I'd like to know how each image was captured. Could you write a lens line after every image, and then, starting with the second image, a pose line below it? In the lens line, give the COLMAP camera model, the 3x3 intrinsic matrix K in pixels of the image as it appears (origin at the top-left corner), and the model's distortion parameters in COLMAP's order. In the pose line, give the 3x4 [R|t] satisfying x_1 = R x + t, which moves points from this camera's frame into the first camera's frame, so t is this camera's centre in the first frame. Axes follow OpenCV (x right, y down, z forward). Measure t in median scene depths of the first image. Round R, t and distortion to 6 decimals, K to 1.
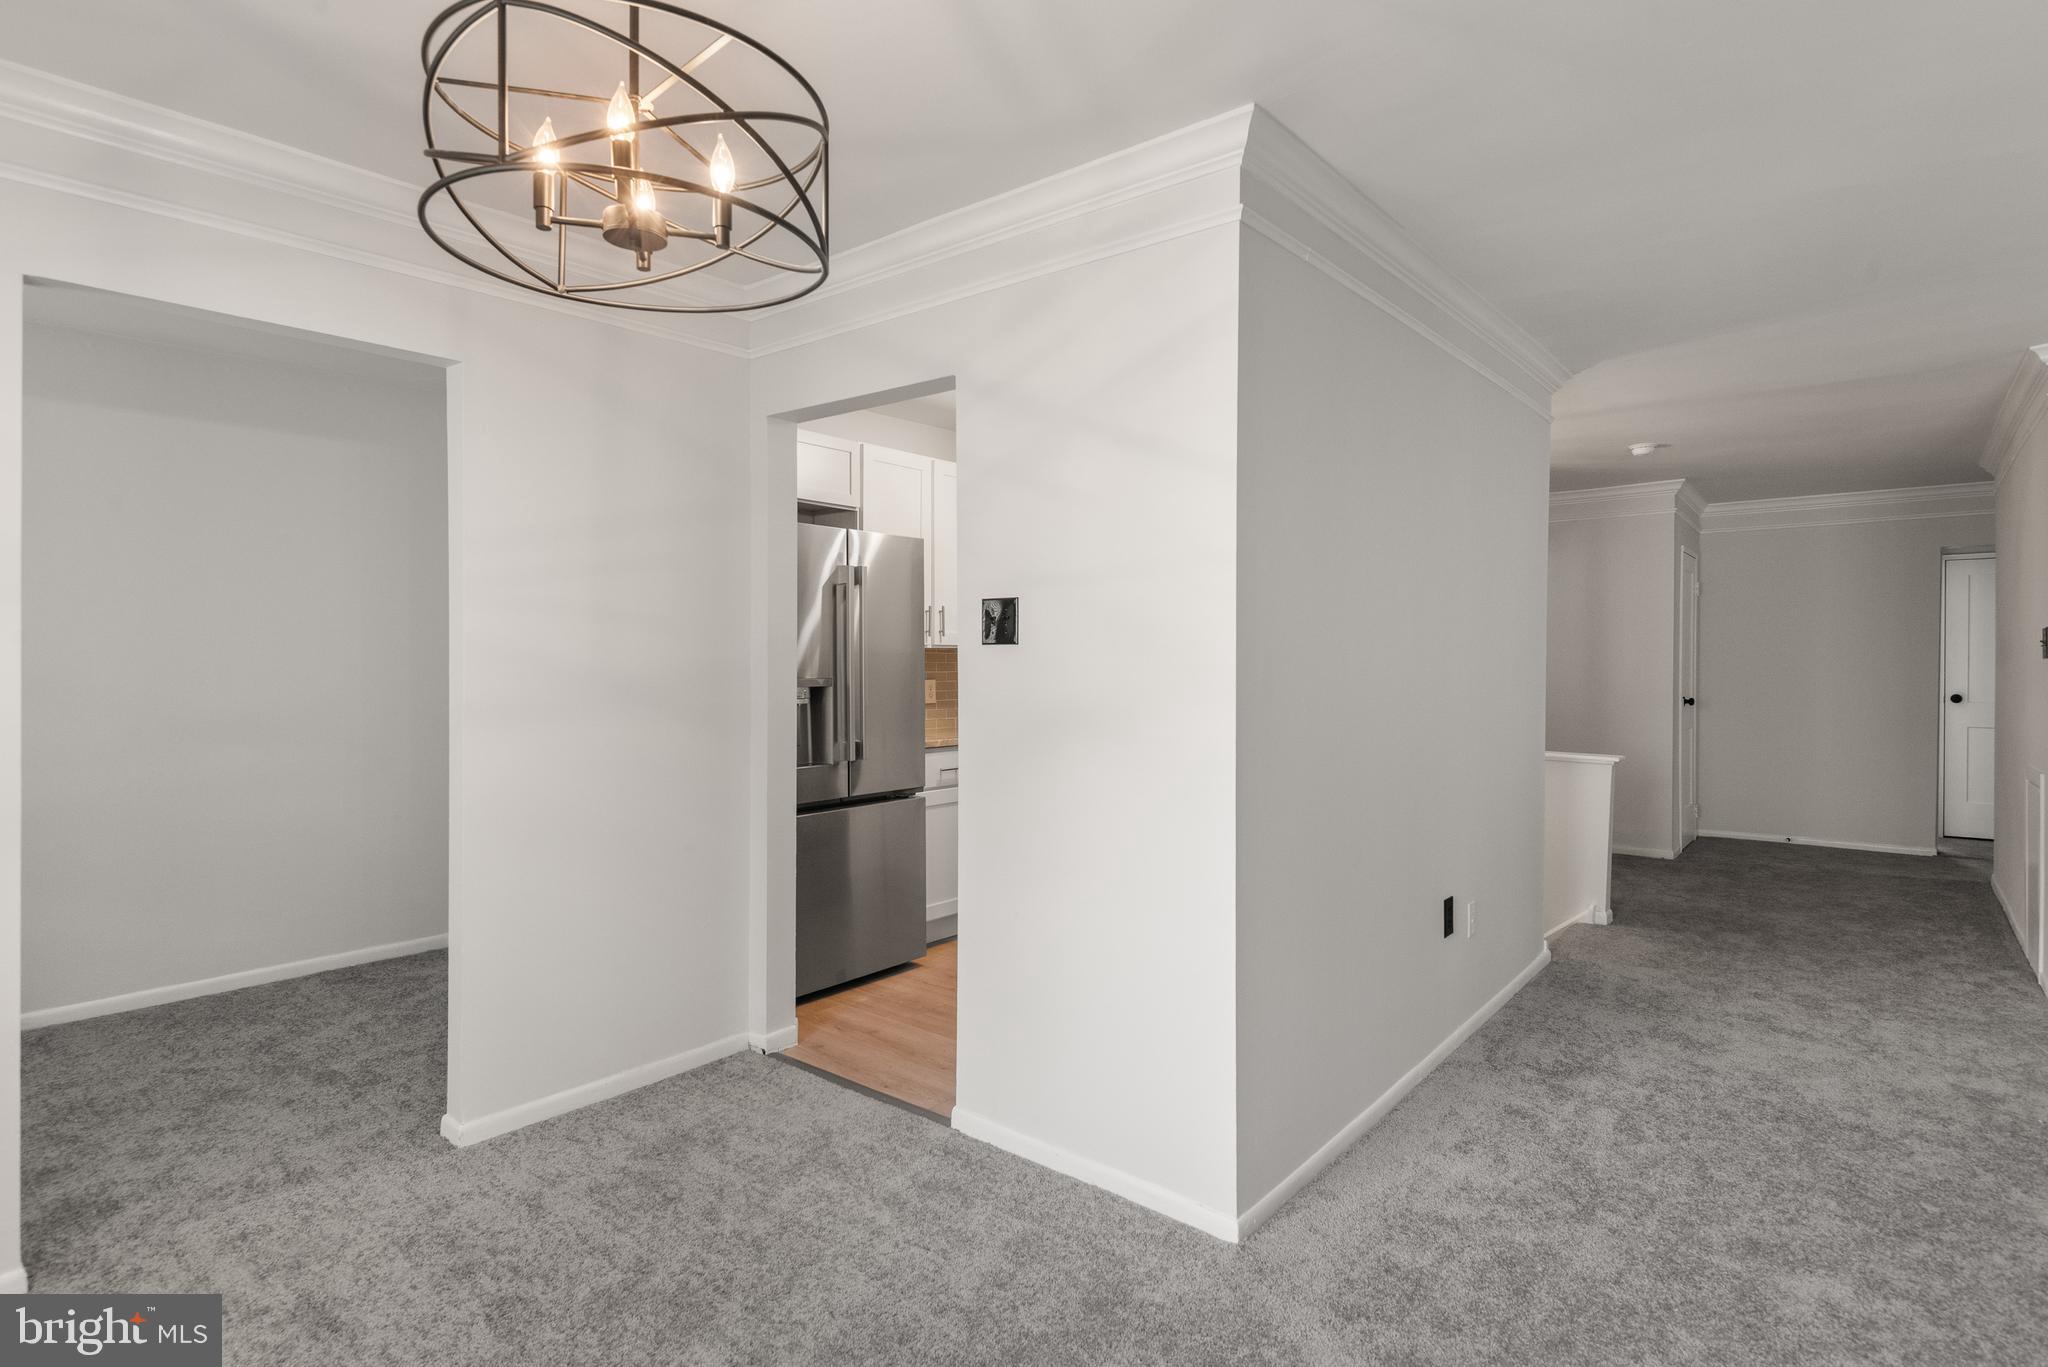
lens RADIAL K [[1047.3, 0, 1027.9], [0, 1047.3, 662.3], [0, 0, 1]] dist [0.010811, 0.000300]
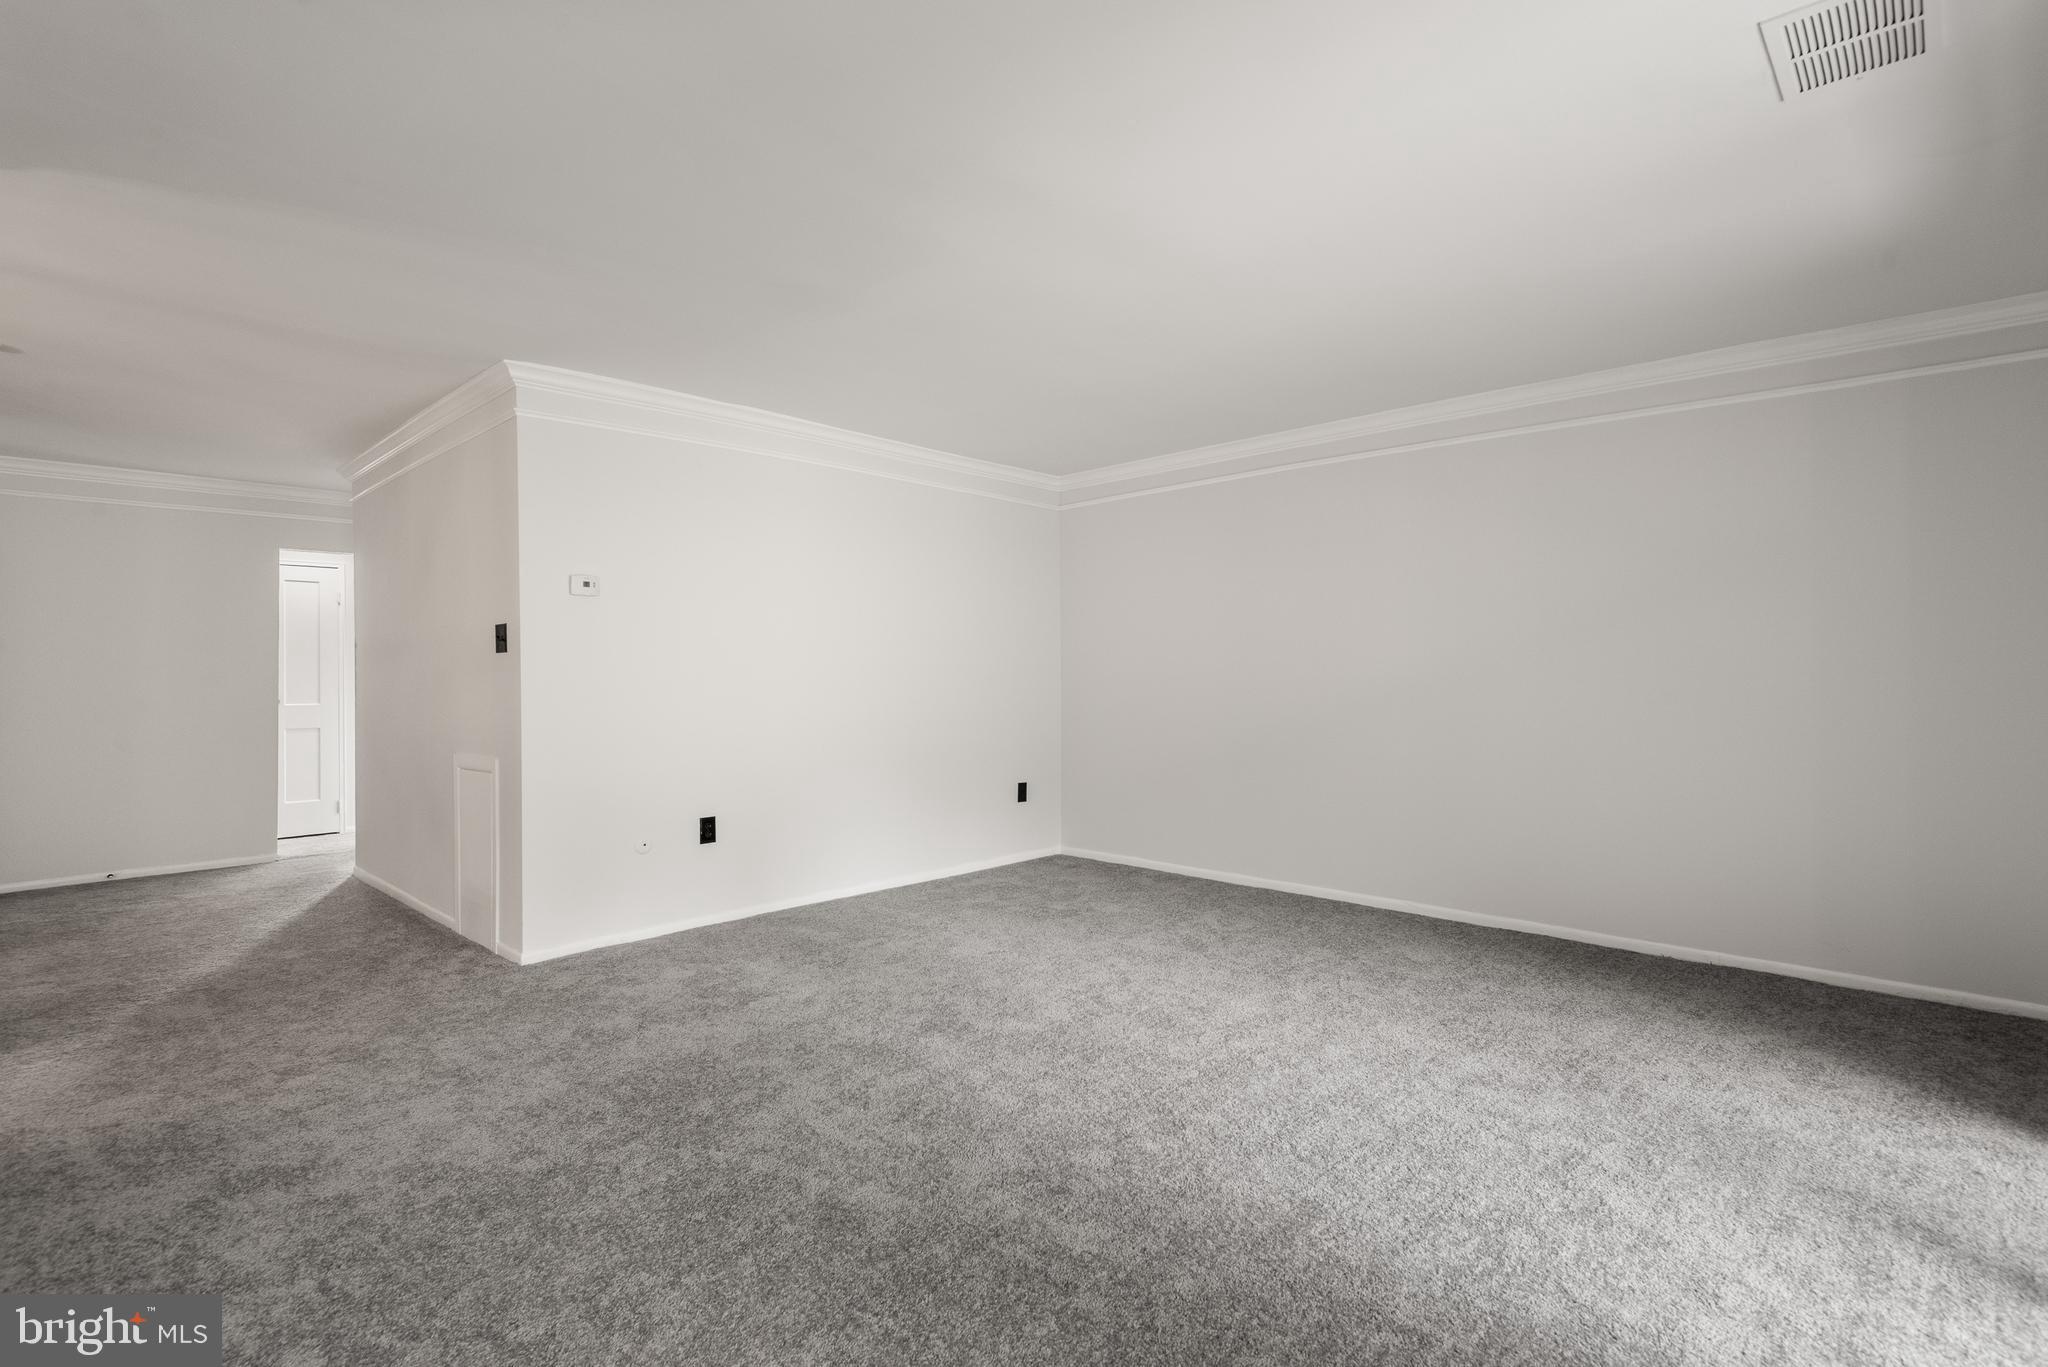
lens RADIAL K [[975.1, 0, 1022.3], [0, 975.1, 674.7], [0, 0, 1]] dist [0.002526, -0.000502]
pose [[0.081232, -0.008875, 0.996656, 0.007666], [0.010795, 0.999910, 0.008024, 0.021273], [-0.996637, 0.010107, 0.081320, 0.495618]]
